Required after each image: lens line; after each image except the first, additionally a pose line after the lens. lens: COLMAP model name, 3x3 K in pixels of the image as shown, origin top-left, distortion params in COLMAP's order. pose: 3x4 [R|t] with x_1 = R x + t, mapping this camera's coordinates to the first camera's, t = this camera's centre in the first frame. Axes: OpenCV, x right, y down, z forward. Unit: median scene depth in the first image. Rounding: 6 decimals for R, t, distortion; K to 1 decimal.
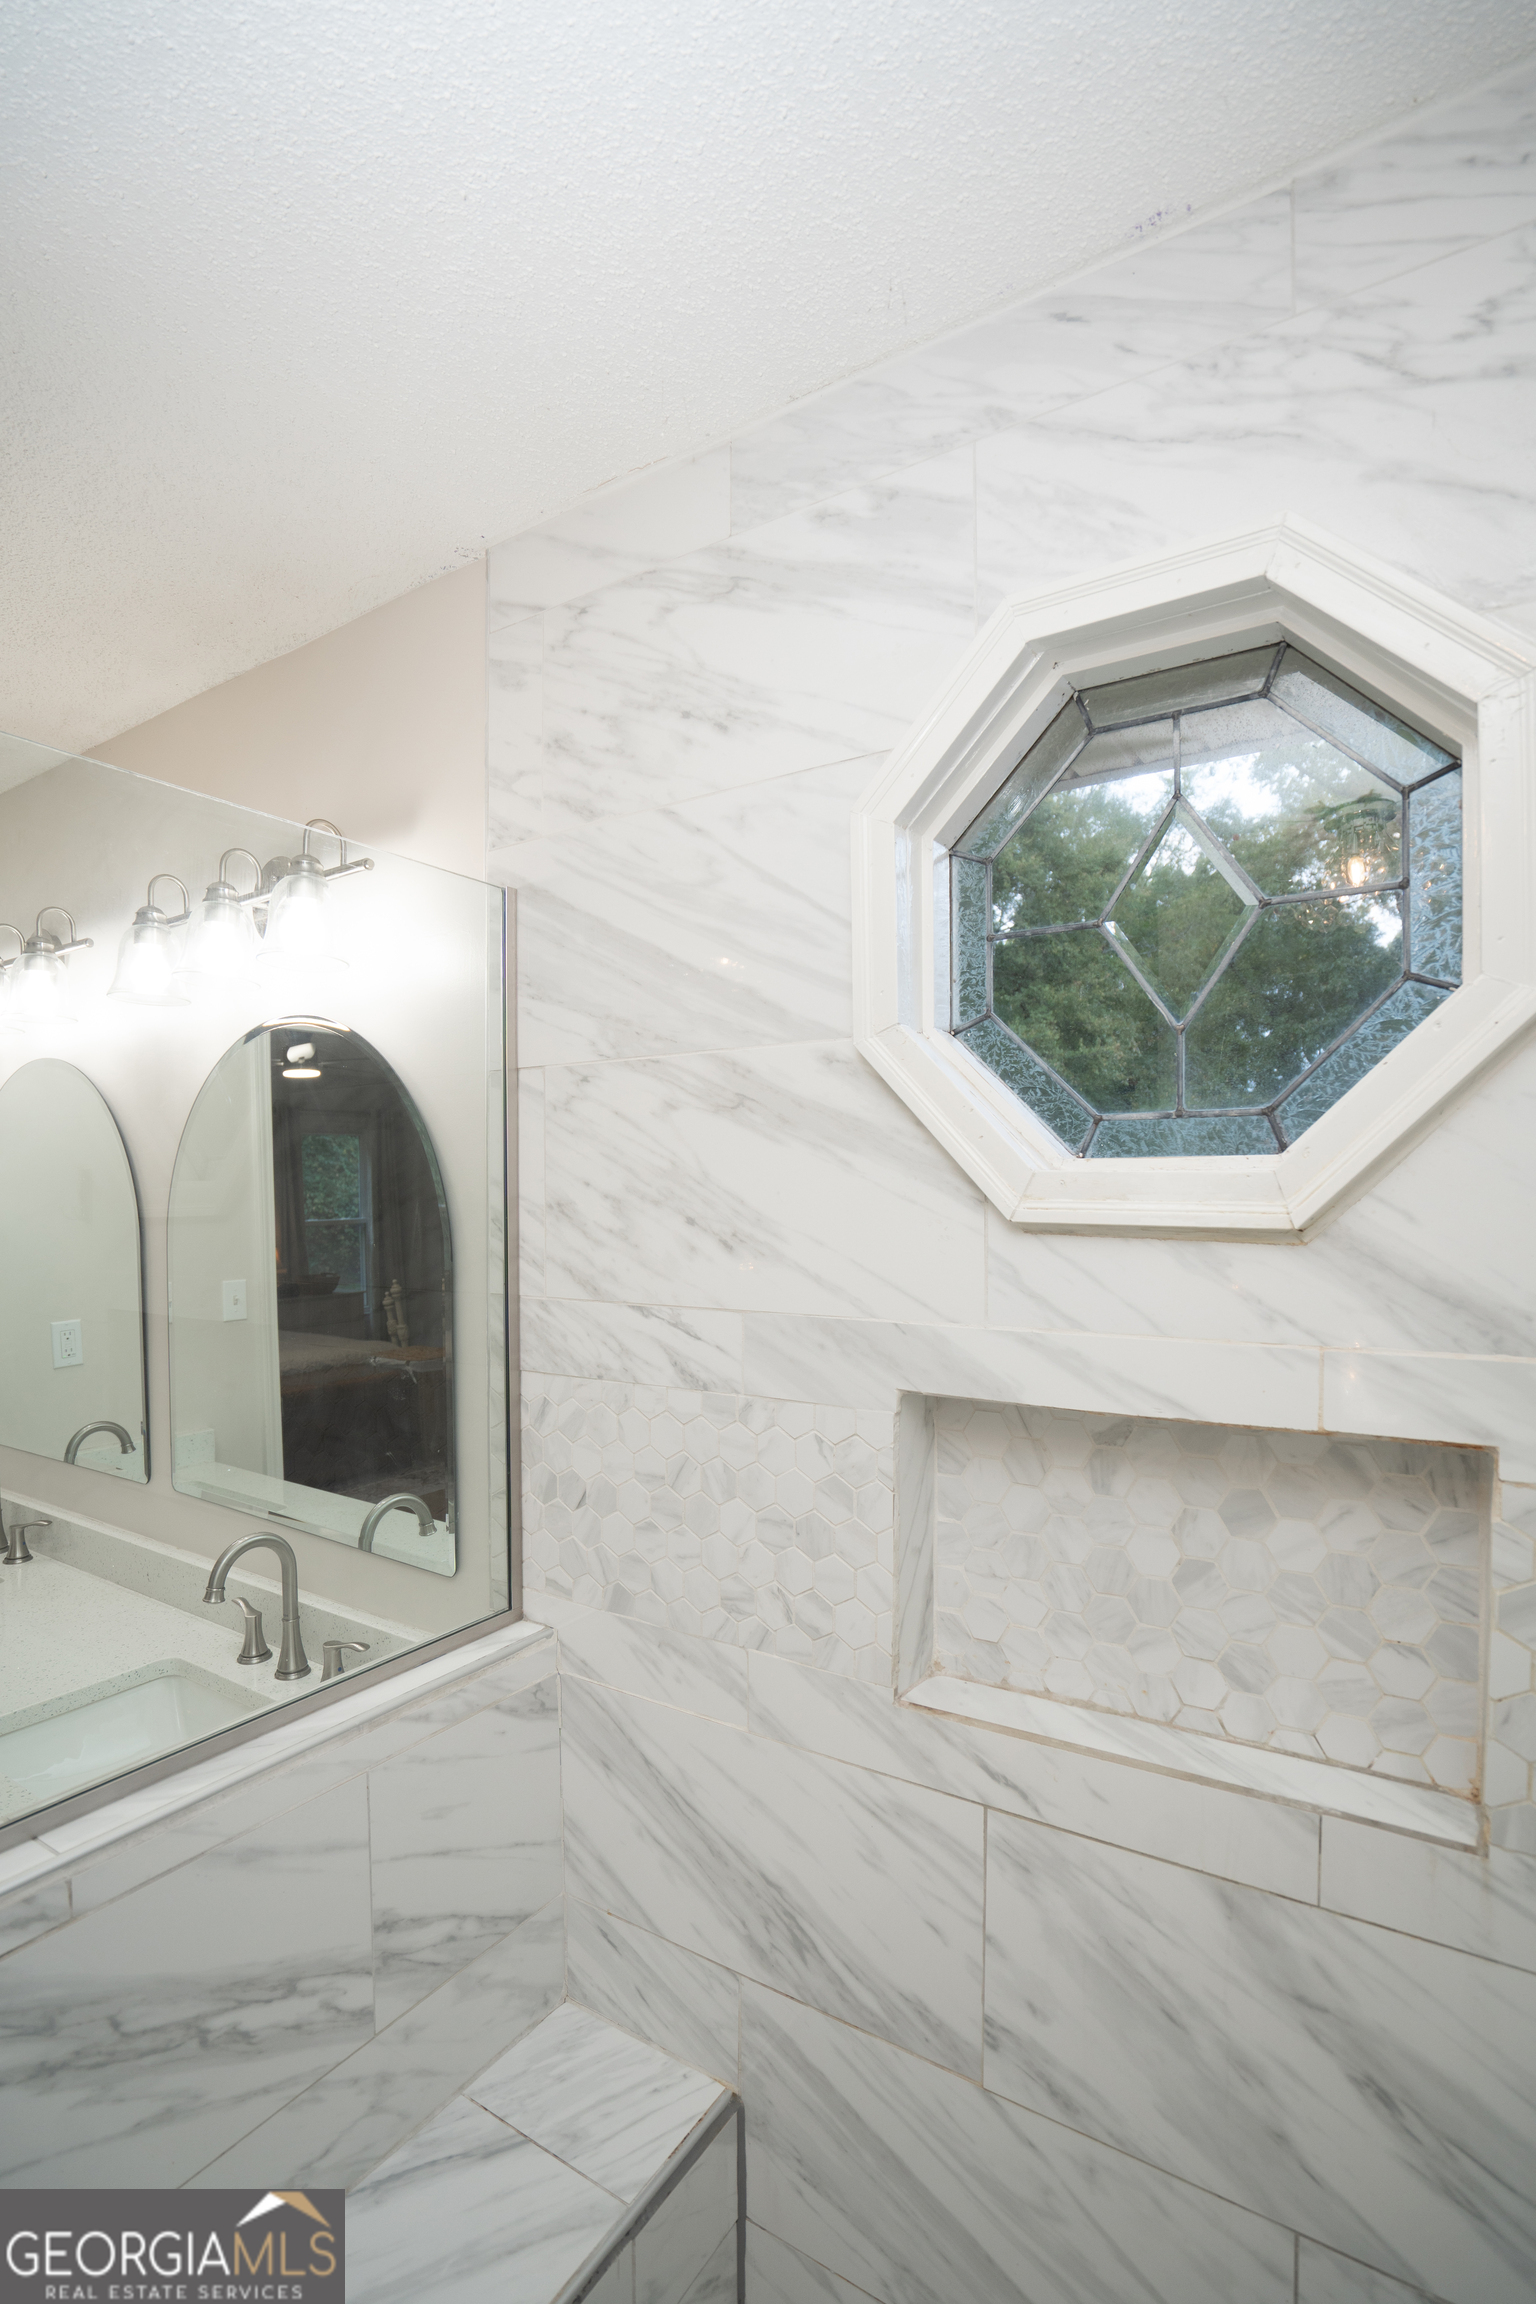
lens RADIAL K [[1092.2, 0, 762.9], [0, 1092.2, 1196.6], [0, 0, 1]] dist [-0.057813, 0.023561]
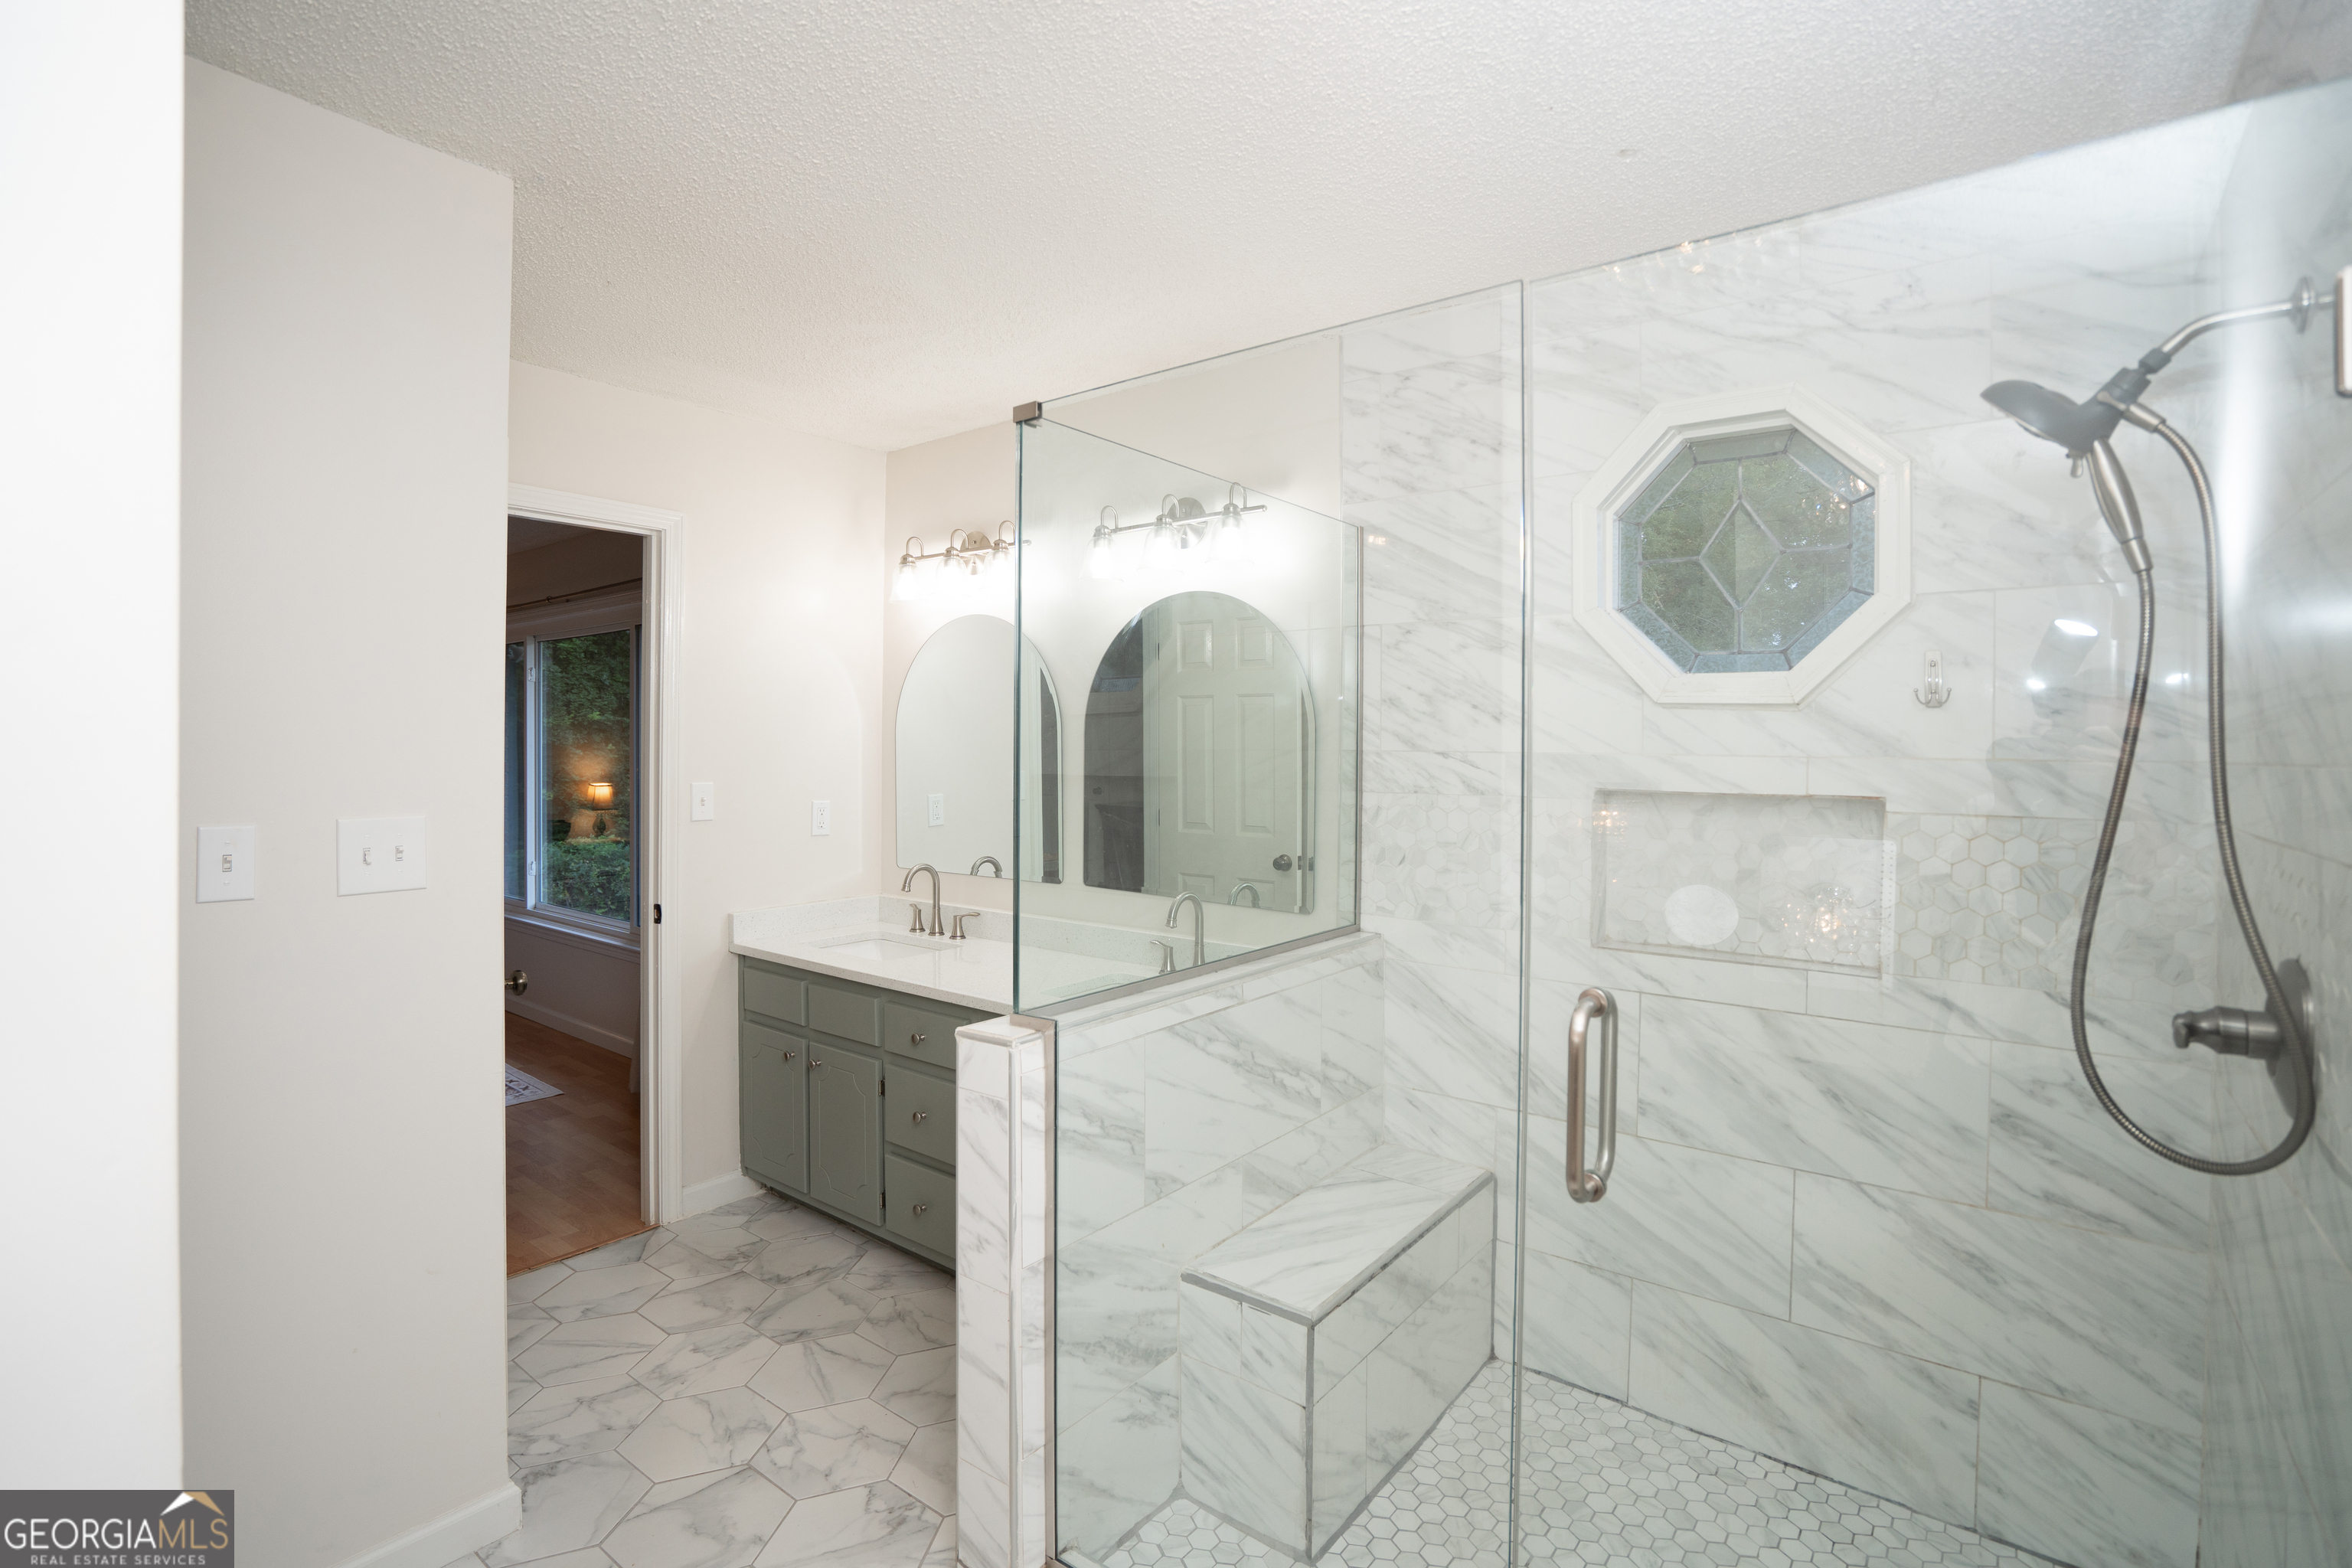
lens RADIAL K [[1109.2, 0, 1176.8], [0, 1109.2, 734.2], [0, 0, 1]] dist [-0.059244, 0.021438]
pose [[0.997085, 0.012152, -0.075325, -0.440684], [-0.012914, 0.999870, -0.009641, 0.095941], [0.075198, 0.010585, 0.997112, -0.969218]]
